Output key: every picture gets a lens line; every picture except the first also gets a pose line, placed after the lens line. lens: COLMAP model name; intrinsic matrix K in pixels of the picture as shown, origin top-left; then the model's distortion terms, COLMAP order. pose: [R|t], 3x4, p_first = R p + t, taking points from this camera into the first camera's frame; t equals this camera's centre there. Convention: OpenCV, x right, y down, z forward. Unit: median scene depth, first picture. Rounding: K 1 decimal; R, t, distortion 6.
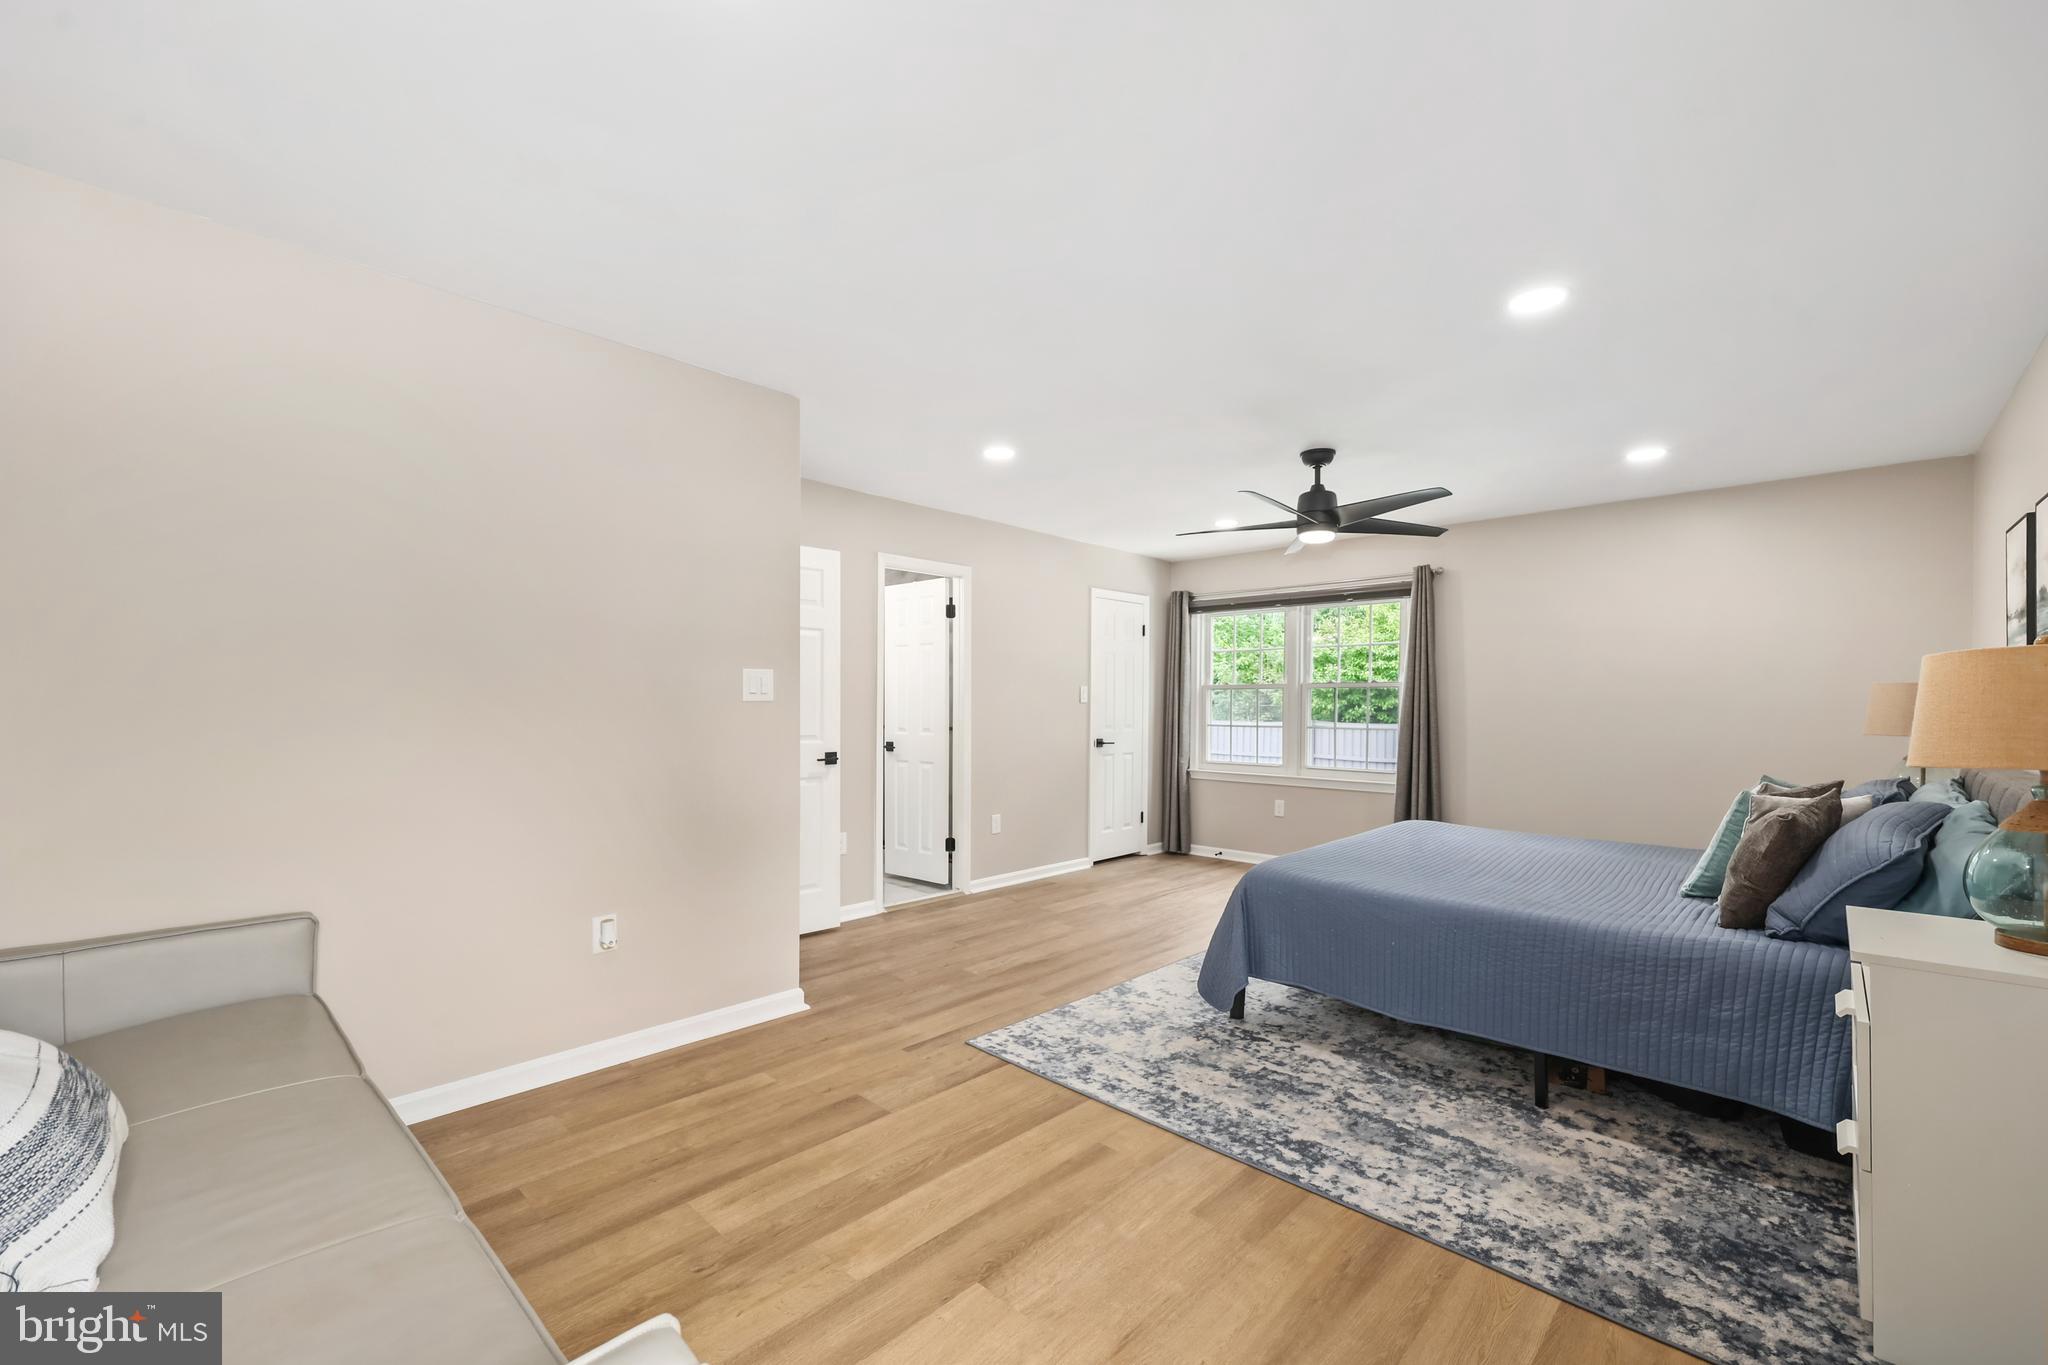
lens RADIAL K [[837.6, 0, 1024.1], [0, 837.6, 706.3], [0, 0, 1]] dist [-0.000747, -0.000130]
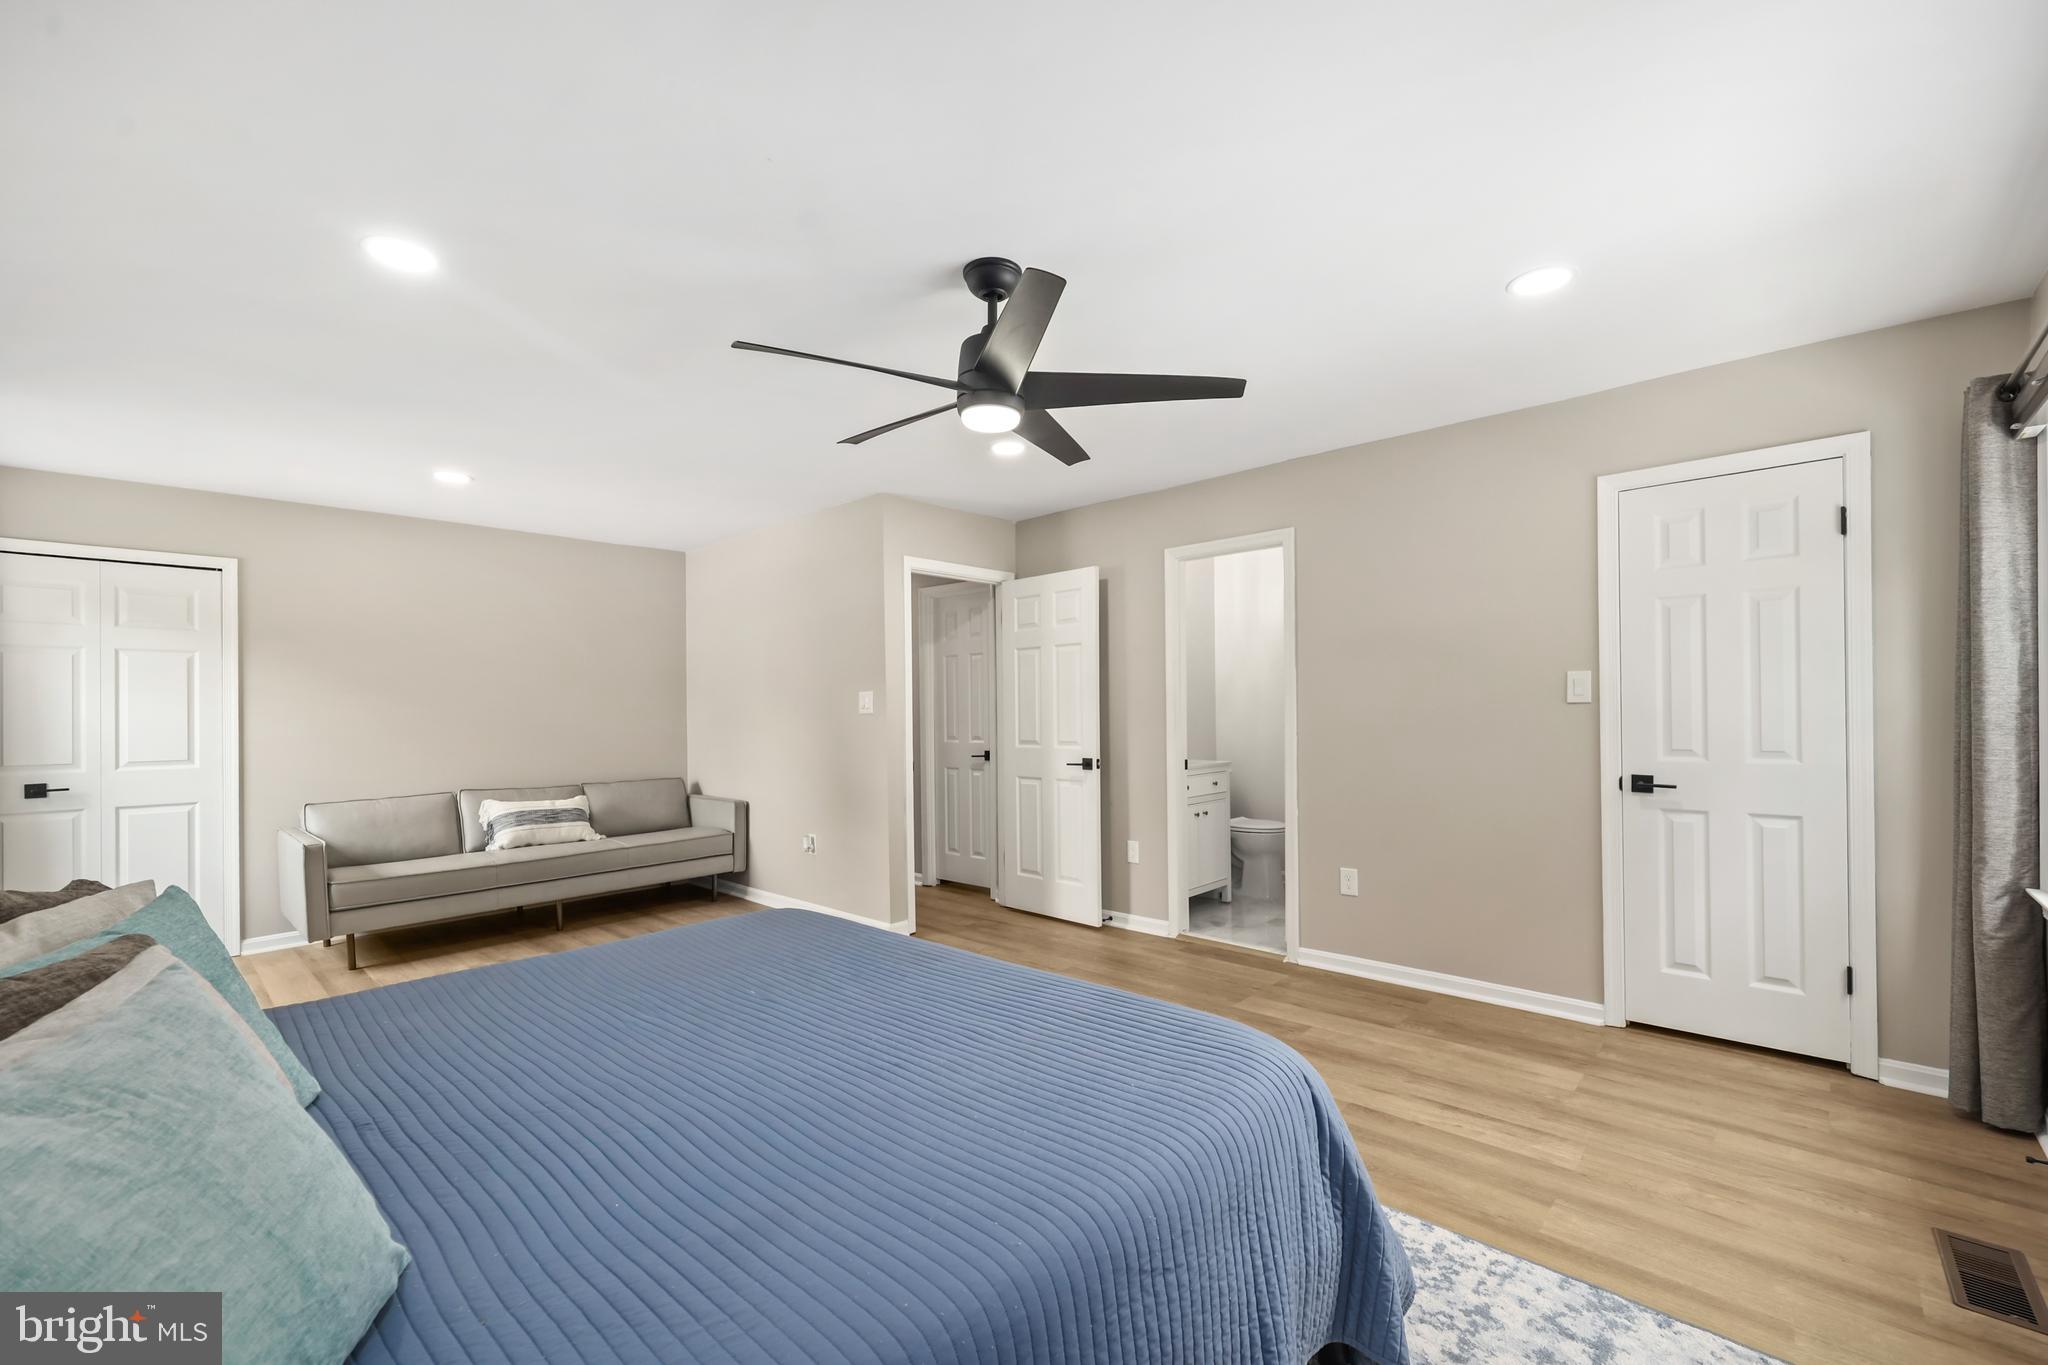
lens RADIAL K [[837.6, 0, 1024.1], [0, 837.6, 706.3], [0, 0, 1]] dist [-0.000747, -0.000130]
pose [[0.019063, -0.007362, -0.999791, 0.727438], [0.011937, 0.999903, -0.007135, -0.003429], [0.999747, -0.011798, 0.019149, 0.793912]]
